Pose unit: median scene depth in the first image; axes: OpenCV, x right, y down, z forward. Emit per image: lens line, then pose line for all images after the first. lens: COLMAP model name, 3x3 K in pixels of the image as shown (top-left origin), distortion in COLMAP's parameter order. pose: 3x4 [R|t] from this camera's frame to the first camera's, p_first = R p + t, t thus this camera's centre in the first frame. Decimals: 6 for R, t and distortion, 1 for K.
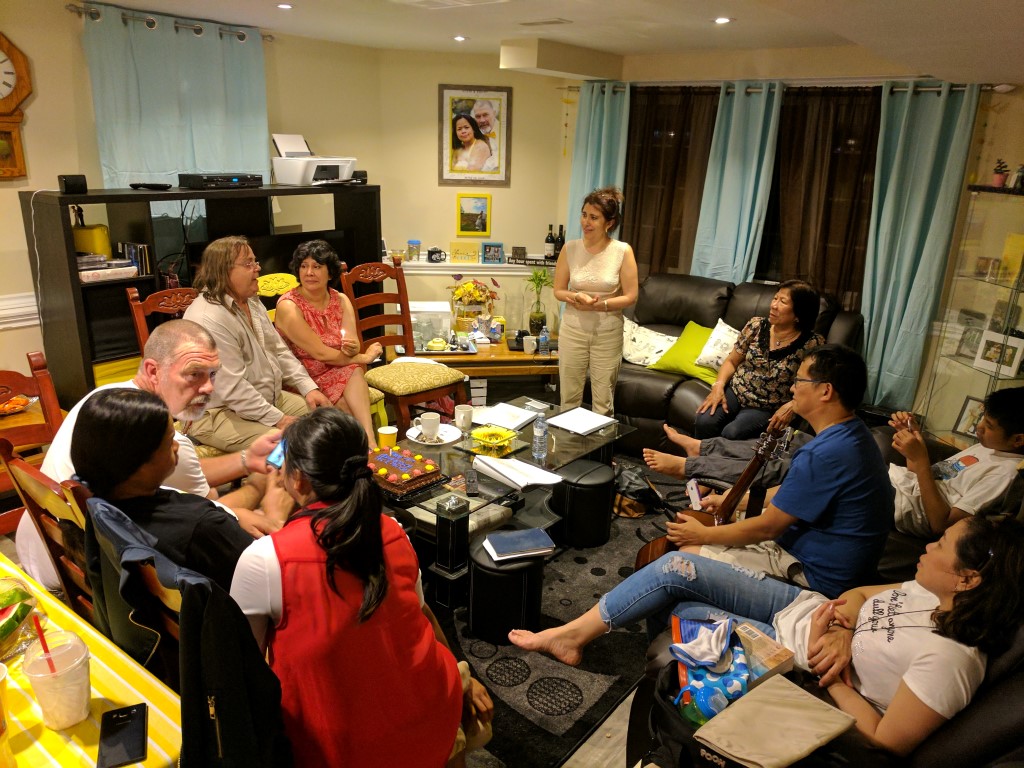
lens RADIAL K [[773.7, 0, 515.3], [0, 773.7, 379.8], [0, 0, 1]] dist [0.005264, 0.012783]
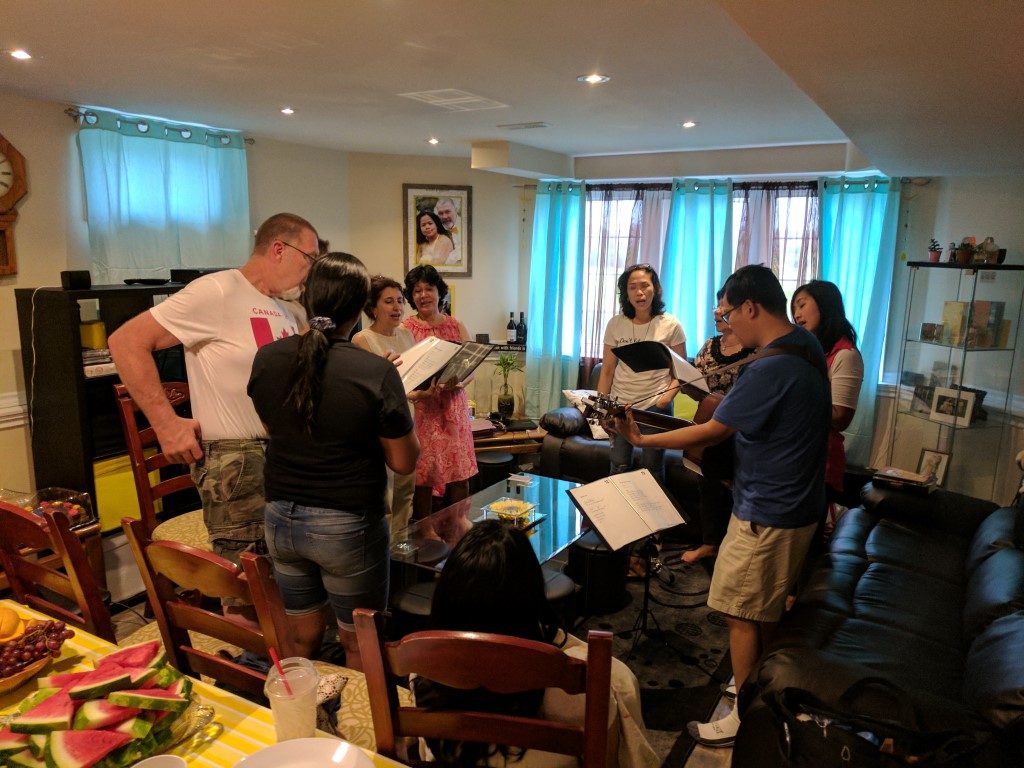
lens RADIAL K [[765.7, 0, 514.0], [0, 765.7, 380.9], [0, 0, 1]] dist [0.003654, 0.003337]
pose [[0.990128, -0.041188, 0.133980, -0.141550], [0.057100, 0.991467, -0.117184, 0.021312], [-0.128010, 0.123677, 0.984031, -0.018494]]
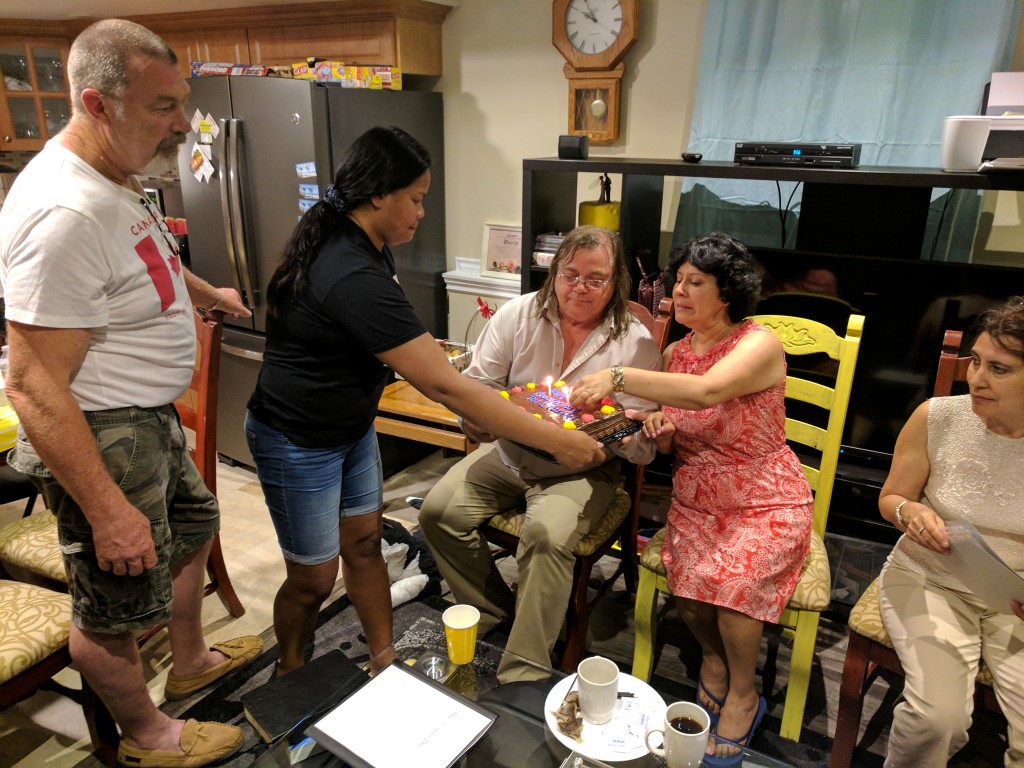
lens RADIAL K [[773.7, 0, 515.3], [0, 773.7, 379.8], [0, 0, 1]] dist [0.005264, 0.012783]
pose [[0.132165, 0.297015, -0.945682, 0.241535], [-0.295796, 0.922399, 0.248363, -0.195942], [0.946064, 0.246904, 0.209764, 0.772075]]
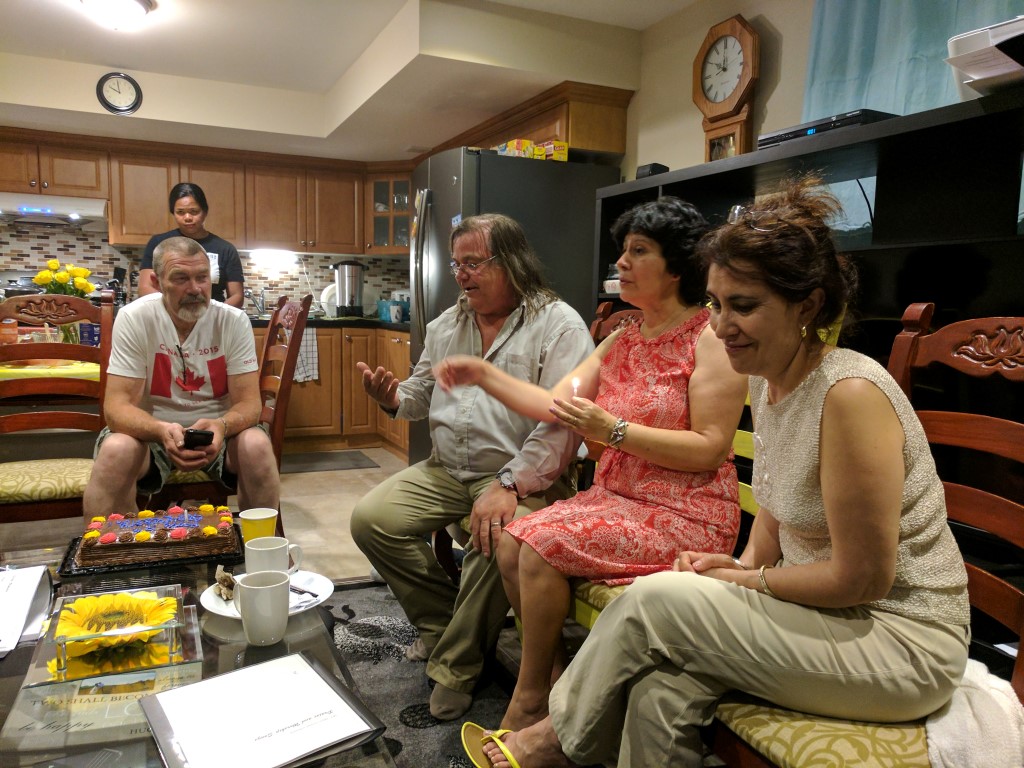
lens RADIAL K [[765.7, 0, 514.0], [0, 765.7, 380.9], [0, 0, 1]] dist [0.003654, 0.003337]
pose [[-0.440089, 0.048748, -0.896630, 0.203540], [-0.296021, 0.934831, 0.196120, -0.154588], [0.847758, 0.351732, -0.396978, 1.175036]]
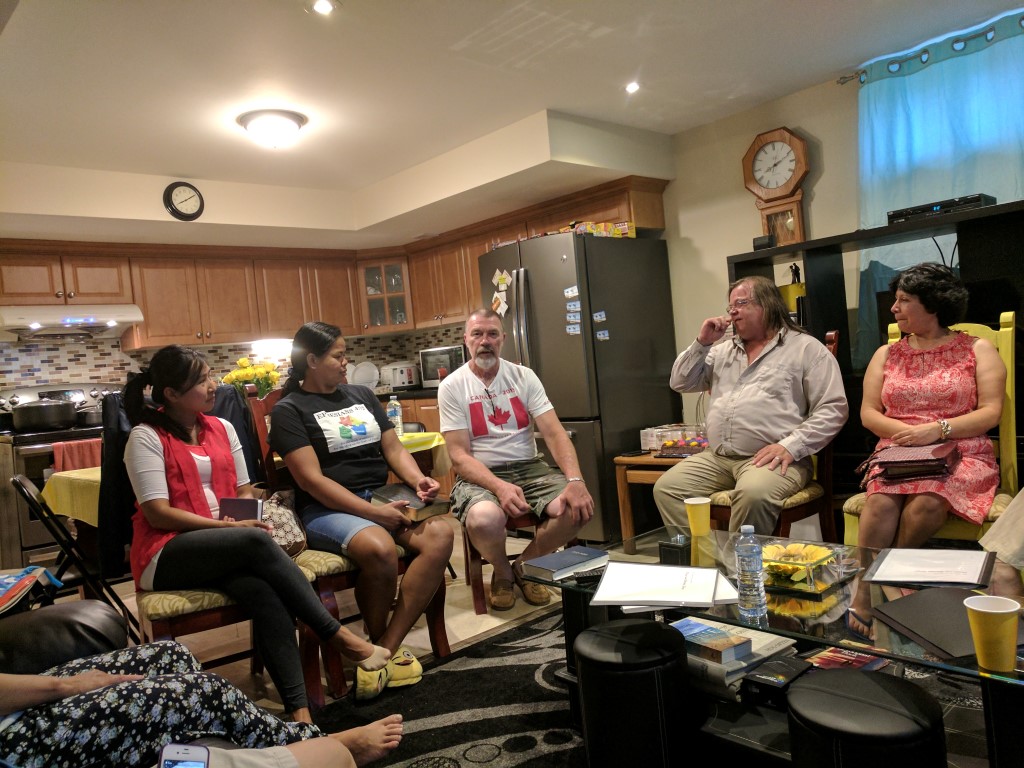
lens RADIAL K [[773.7, 0, 515.3], [0, 773.7, 379.8], [0, 0, 1]] dist [0.005264, 0.012783]
pose [[-0.164214, 0.005626, -0.986409, 0.524946], [-0.201866, 0.978629, 0.039188, -0.035128], [0.965549, 0.205557, -0.159569, 0.810087]]
